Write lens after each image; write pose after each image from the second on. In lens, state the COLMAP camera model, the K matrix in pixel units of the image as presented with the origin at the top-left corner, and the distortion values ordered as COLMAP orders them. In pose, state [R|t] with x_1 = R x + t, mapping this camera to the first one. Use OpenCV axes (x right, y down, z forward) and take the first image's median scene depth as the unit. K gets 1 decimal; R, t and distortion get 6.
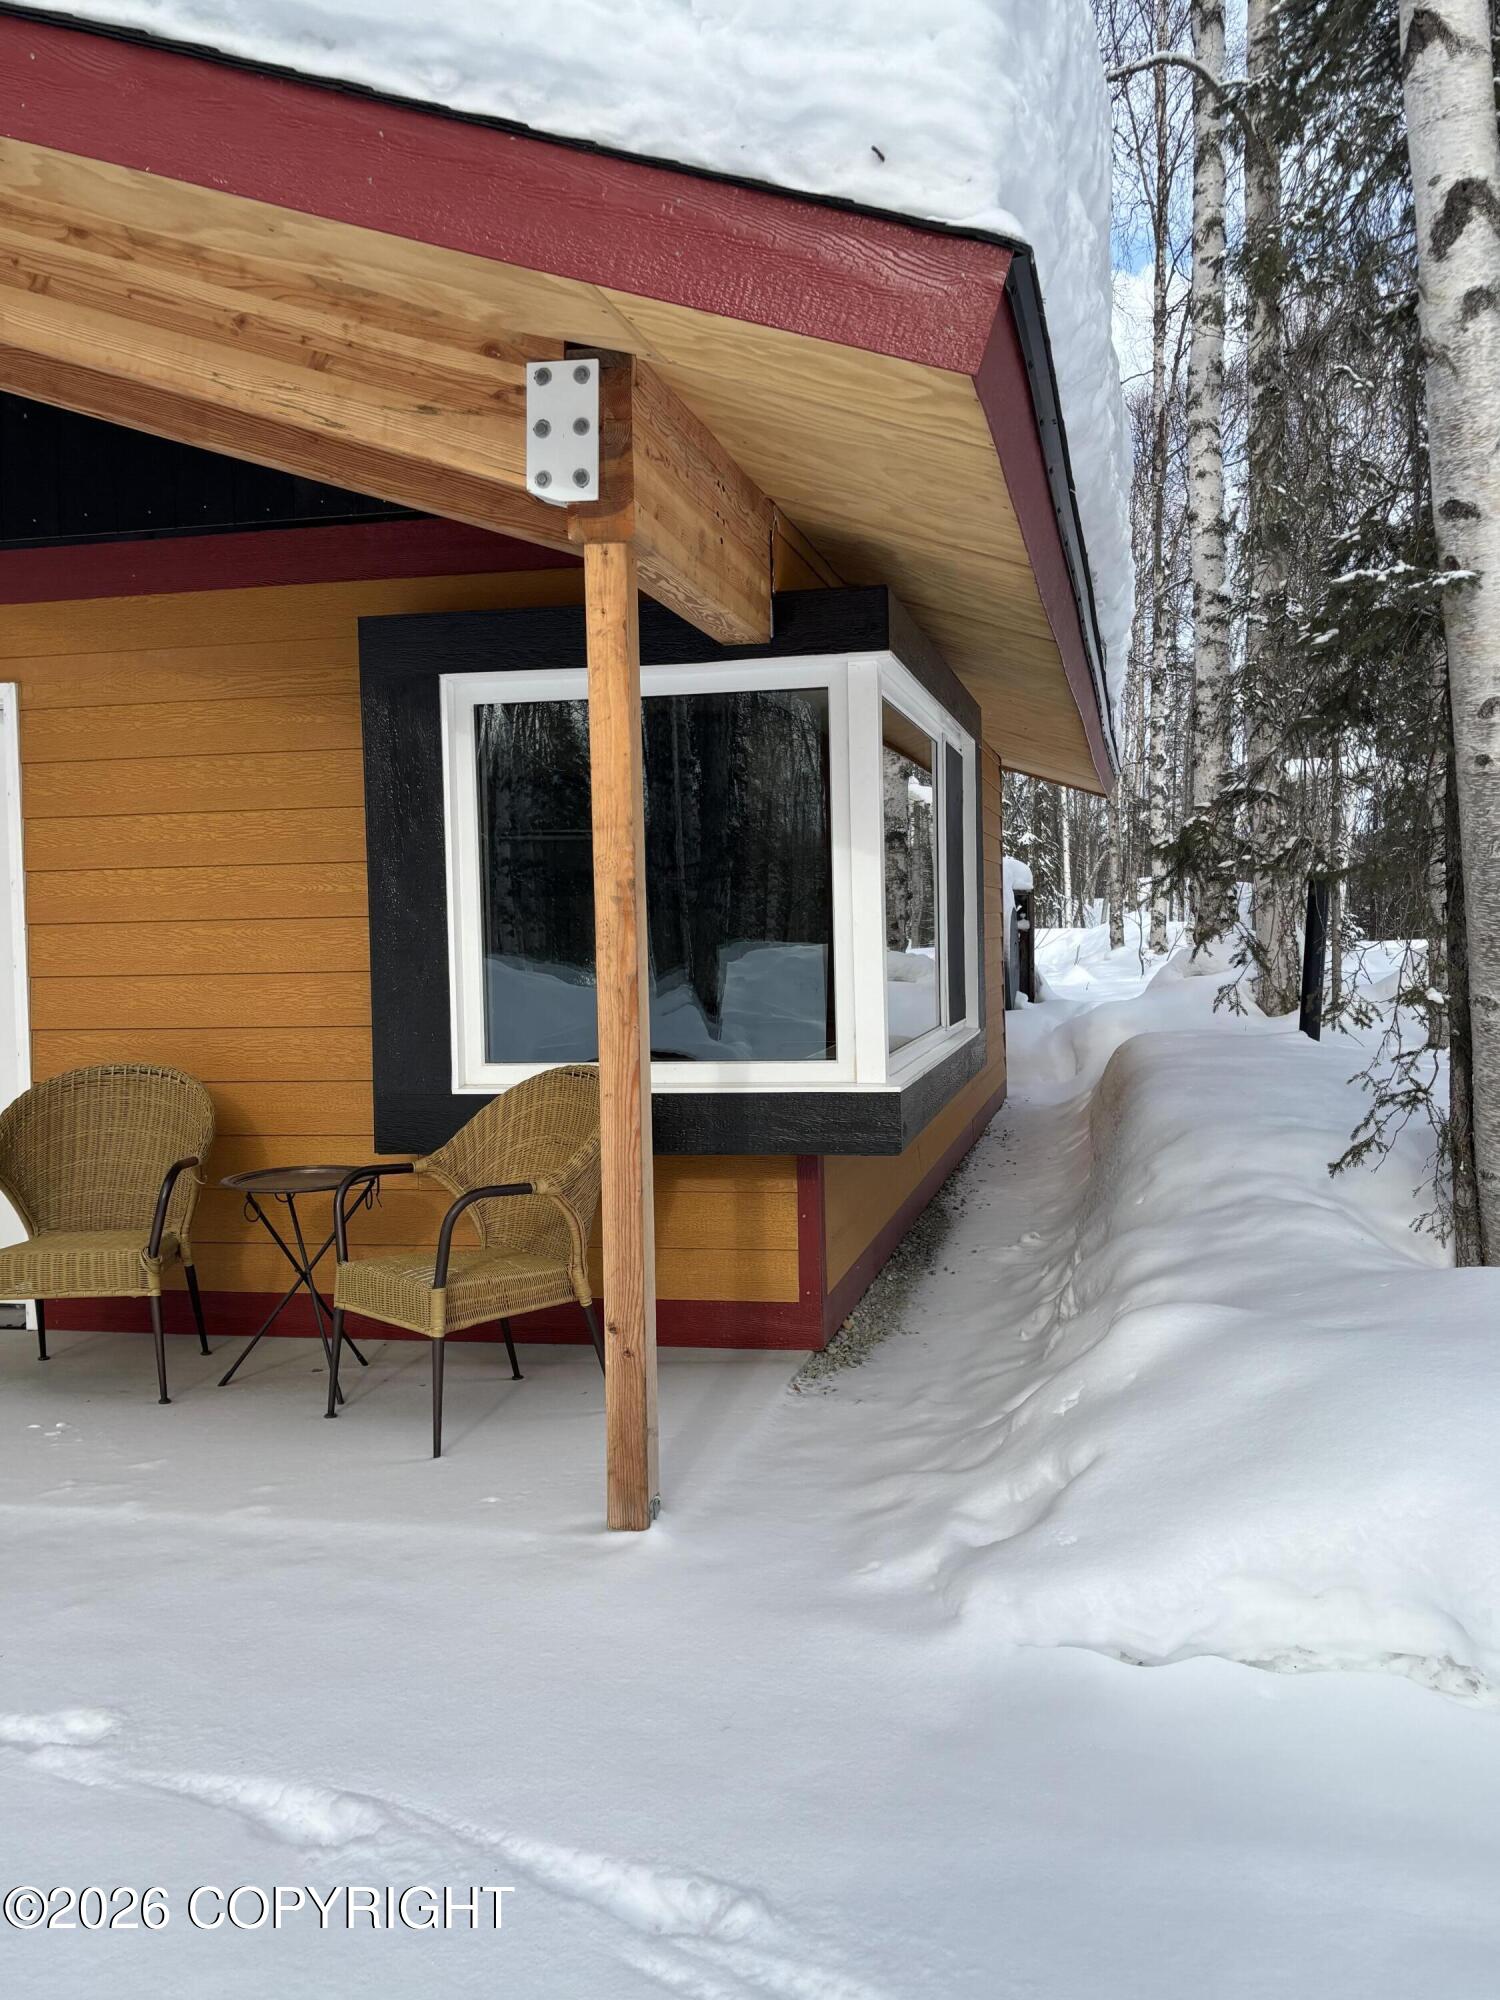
lens RADIAL K [[1736.8, 0, 754.9], [0, 1736.8, 974.3], [0, 0, 1]] dist [0.007478, 0.015296]
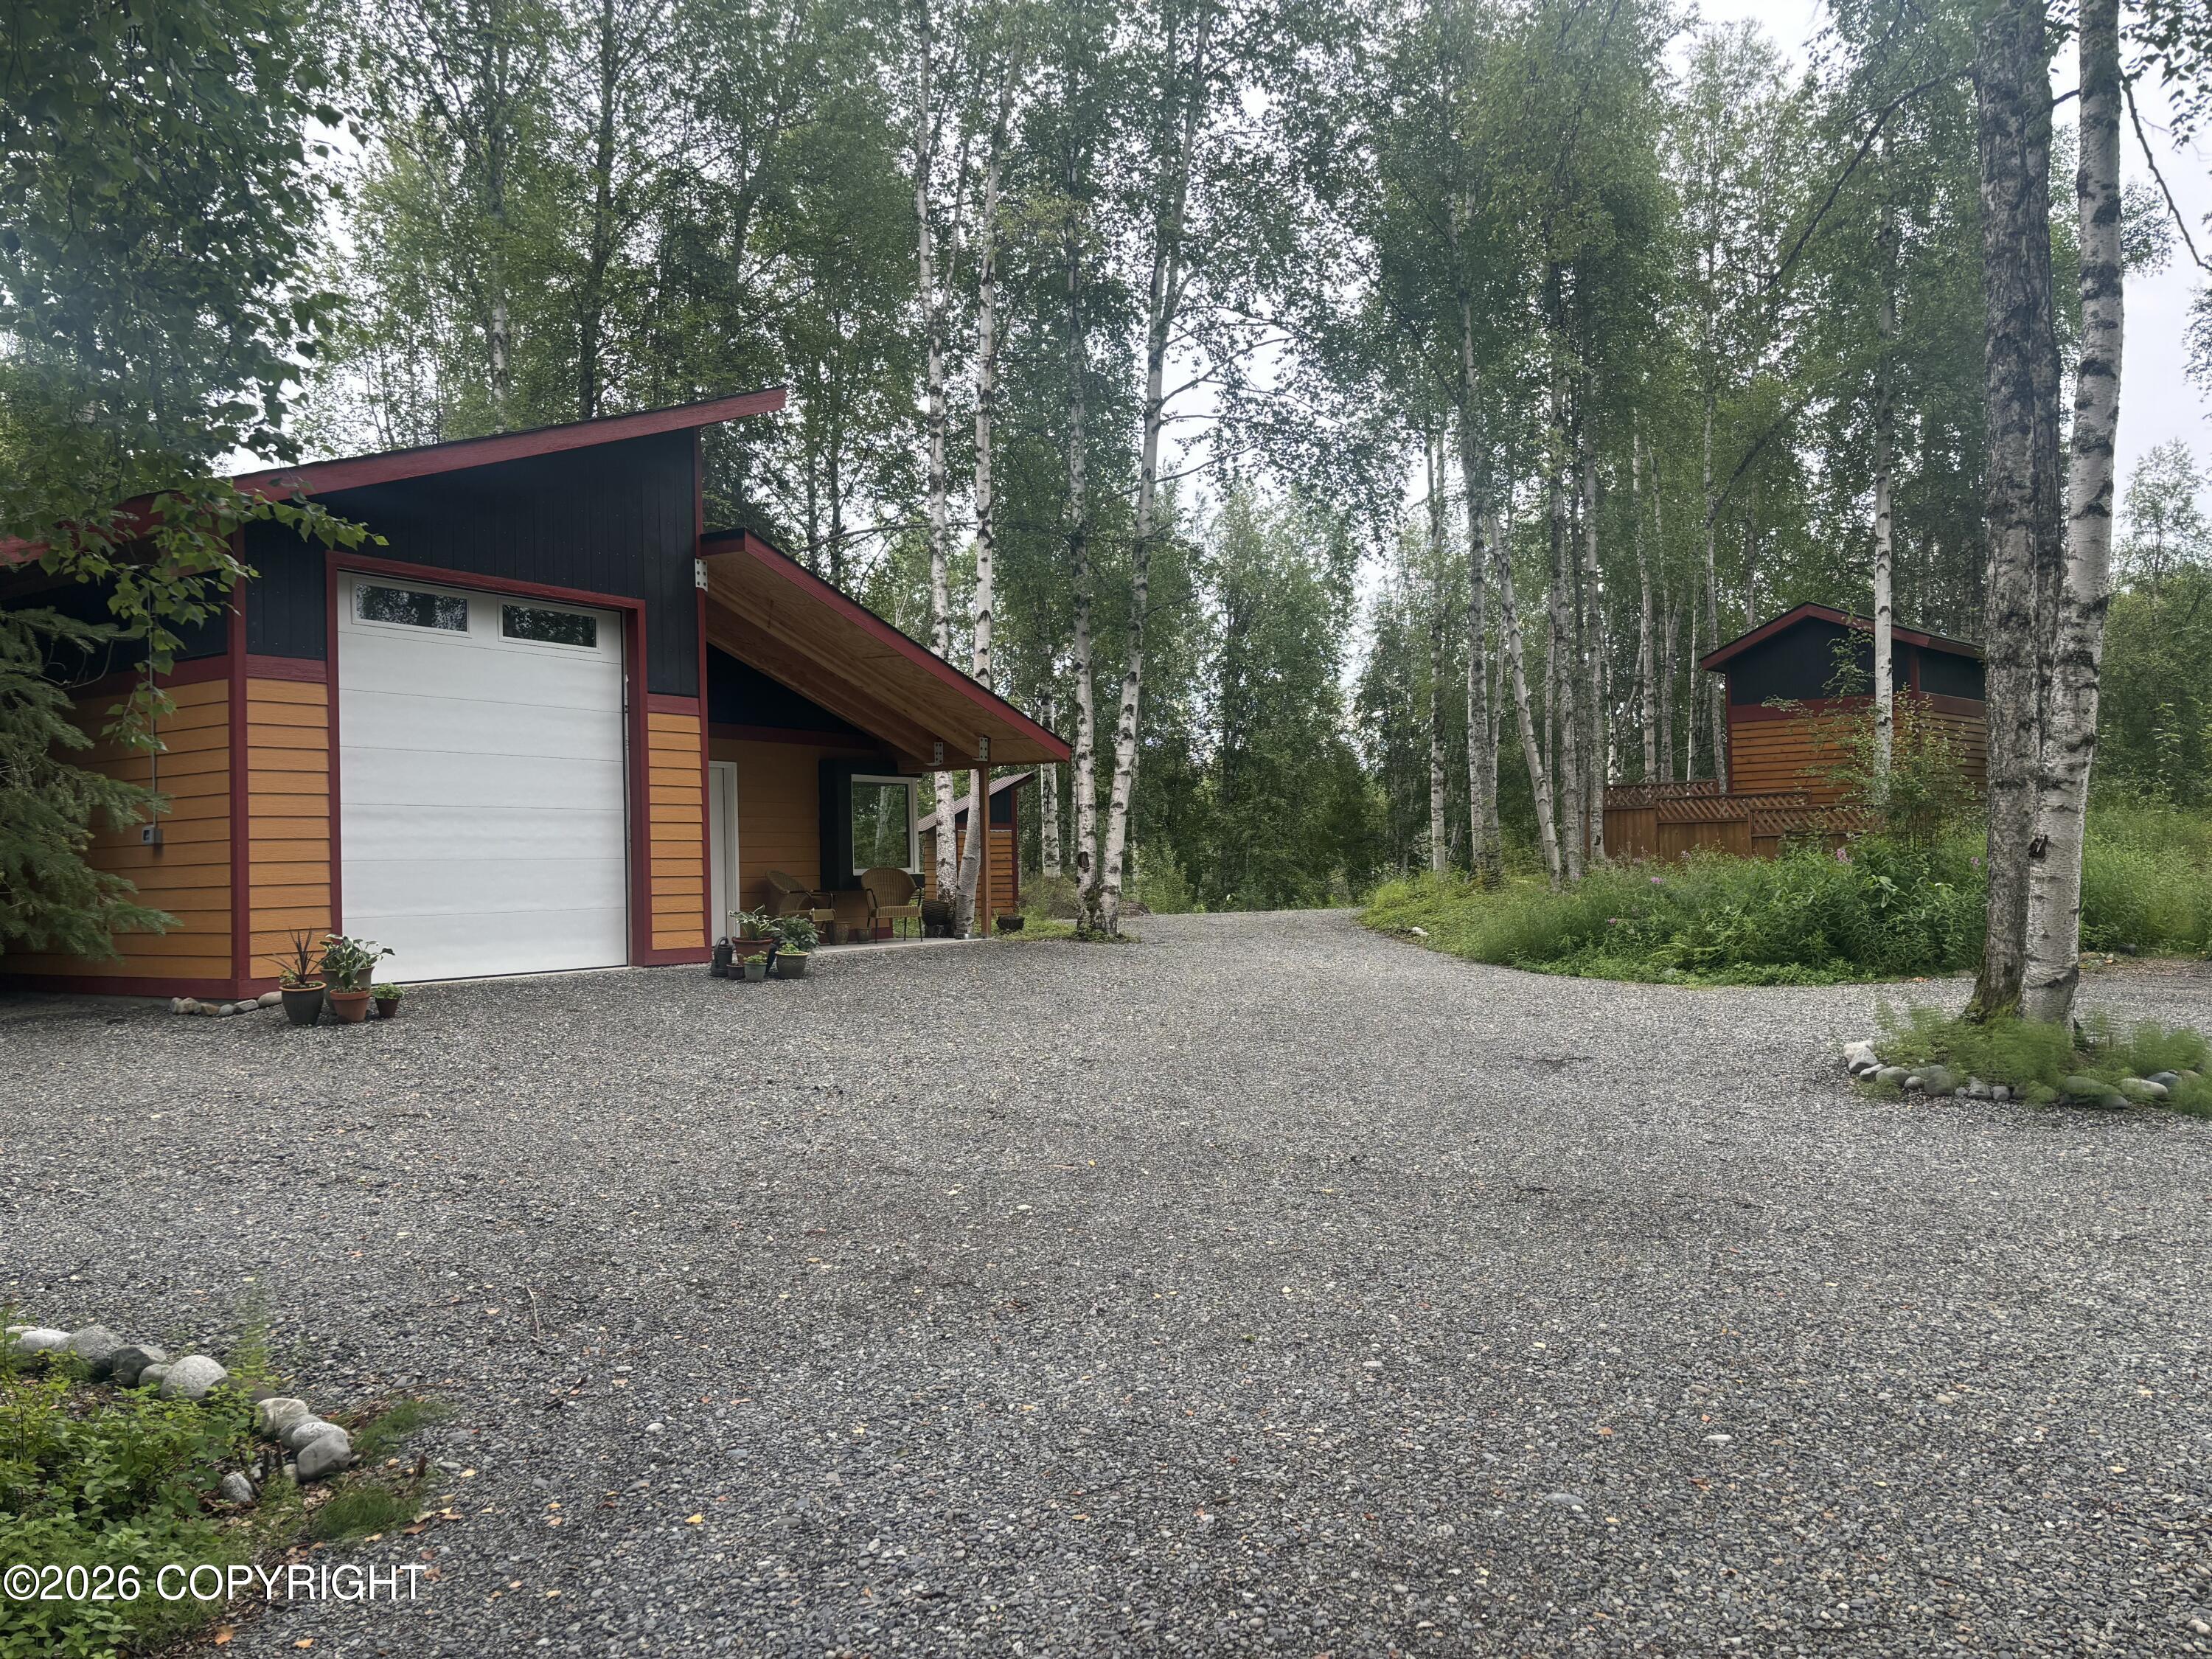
lens RADIAL K [[1597.8, 0, 1106.5], [0, 1597.8, 830.3], [0, 0, 1]] dist [0.006056, 0.000524]
pose [[0.379874, 0.036169, 0.924331, -3.921640], [0.030458, 0.998204, -0.051577, 0.195615], [-0.924537, 0.047746, 0.378090, -1.102987]]
